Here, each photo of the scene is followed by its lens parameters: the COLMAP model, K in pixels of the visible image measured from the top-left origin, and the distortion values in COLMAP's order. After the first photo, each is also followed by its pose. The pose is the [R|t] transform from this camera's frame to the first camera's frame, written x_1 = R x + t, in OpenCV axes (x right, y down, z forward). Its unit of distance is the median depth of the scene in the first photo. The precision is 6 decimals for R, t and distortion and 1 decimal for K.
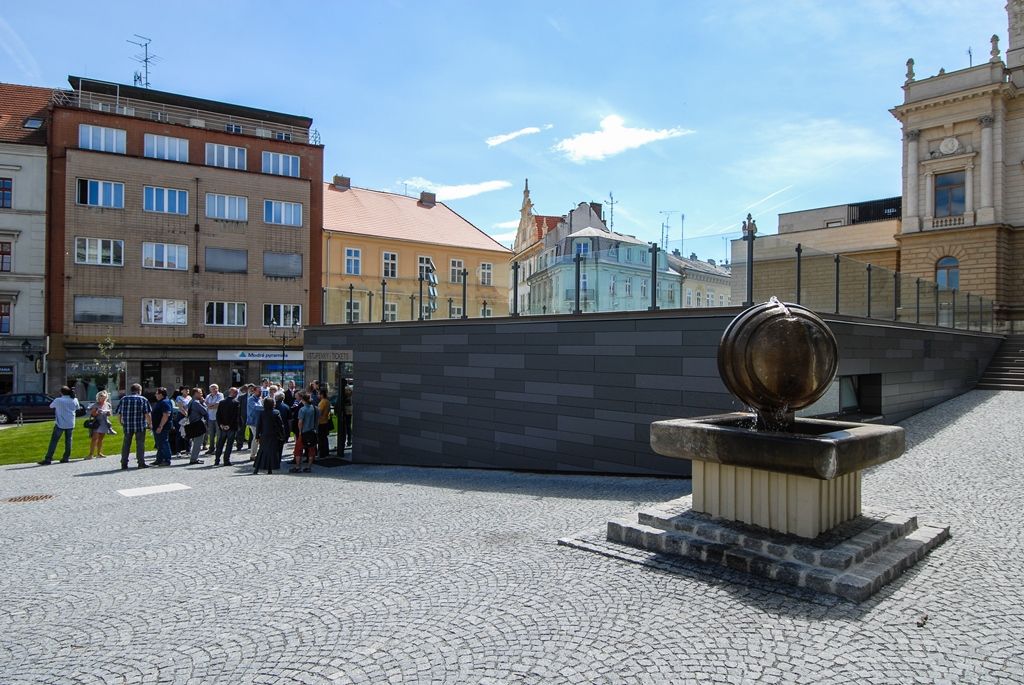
lens RADIAL K [[641.6, 0, 519.9], [0, 641.6, 344.7], [0, 0, 1]] dist [0.017632, -0.010730]
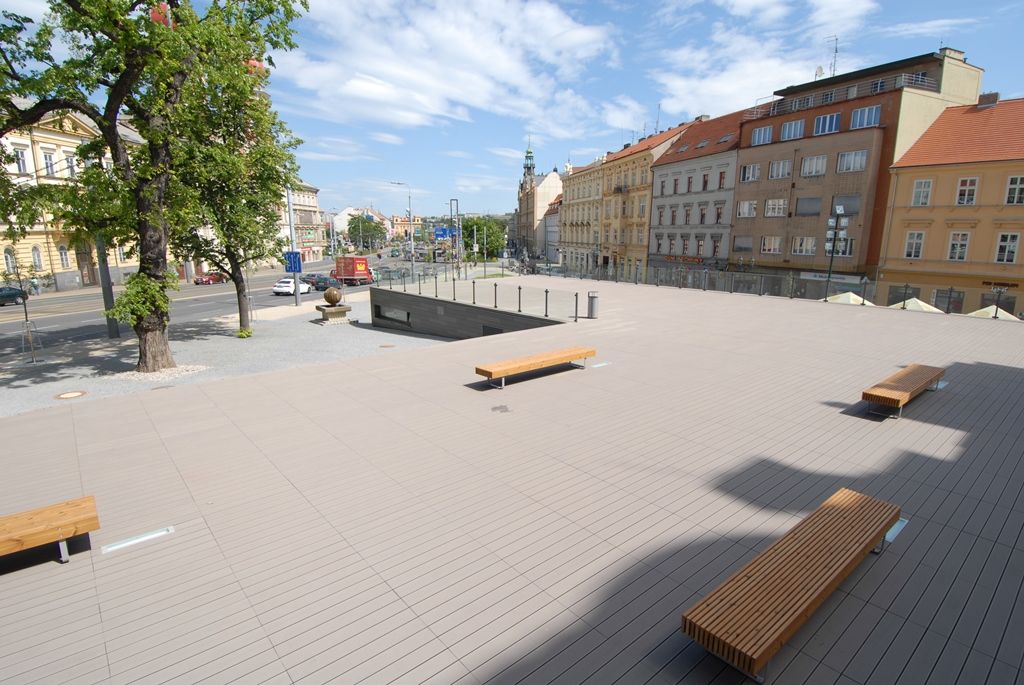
lens RADIAL K [[536.0, 0, 513.7], [0, 536.0, 335.1], [0, 0, 1]] dist [0.034476, -0.041050]
pose [[-0.047859, 0.164762, -0.985172, 0.850230], [-0.024298, 0.985818, 0.166051, -0.041483], [0.998559, 0.031885, -0.043177, 0.498172]]
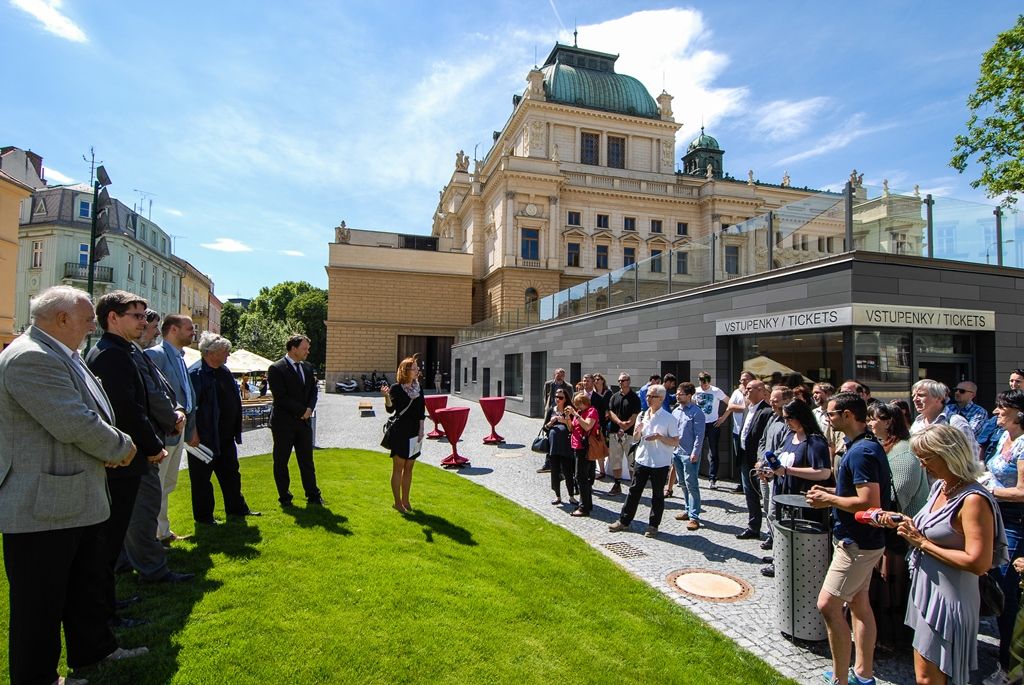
lens RADIAL K [[536.0, 0, 509.0], [0, 536.0, 351.7], [0, 0, 1]] dist [0.034476, -0.041050]
pose [[0.460998, 0.027599, 0.886972, -0.389118], [-0.018430, 0.999598, -0.021525, 0.027842], [-0.887210, -0.006424, 0.461322, 0.500875]]
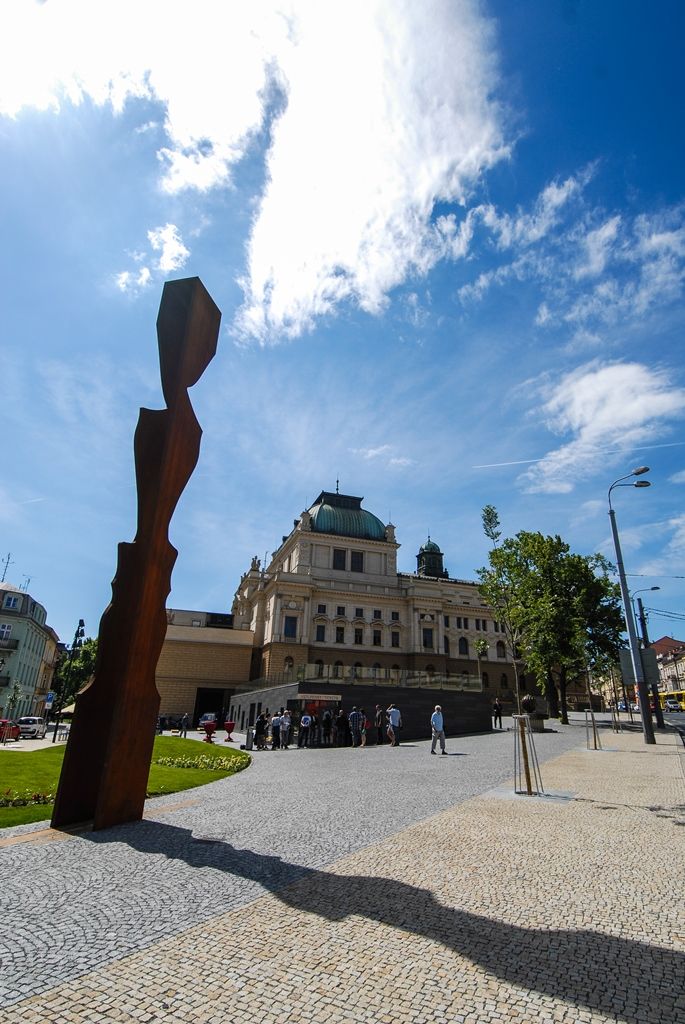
lens RADIAL K [[536.0, 0, 349.8], [0, 536.0, 499.8], [0, 0, 1]] dist [0.034476, -0.041050]
pose [[0.412728, 0.347764, 0.841852, -0.941493], [-0.035479, 0.929682, -0.366652, 0.028022], [-0.910163, 0.121460, 0.396044, 0.041188]]
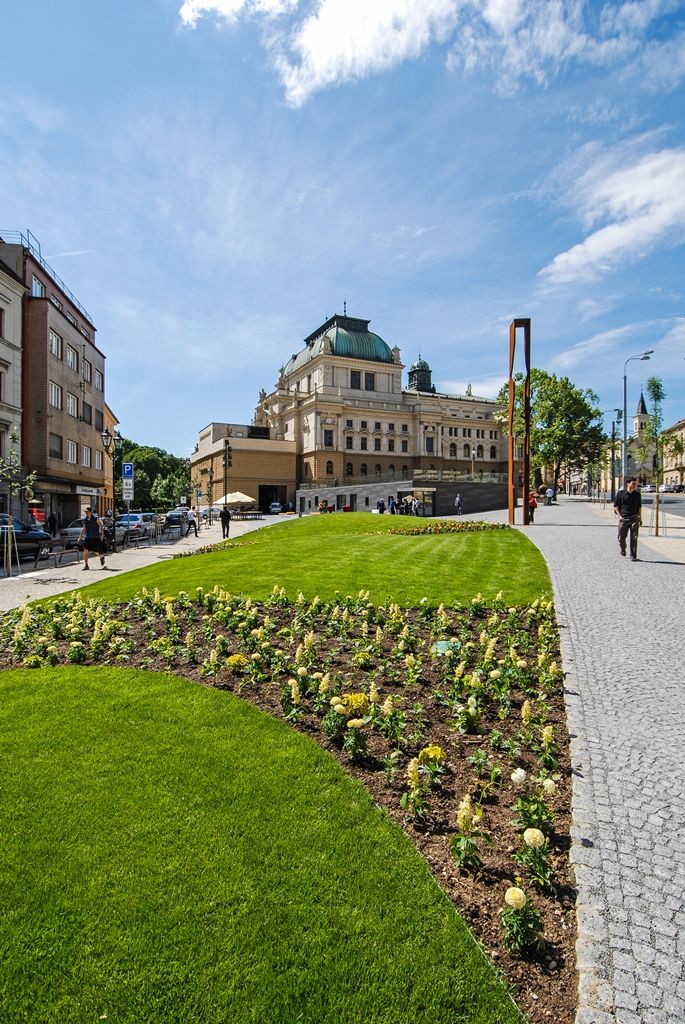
lens RADIAL K [[536.0, 0, 349.0], [0, 536.0, 512.5], [0, 0, 1]] dist [0.034476, -0.041050]
pose [[0.299645, -0.012475, 0.953969, -1.493615], [-0.007035, 0.999858, 0.015284, 0.047385], [-0.954025, -0.011291, 0.299515, 0.229949]]
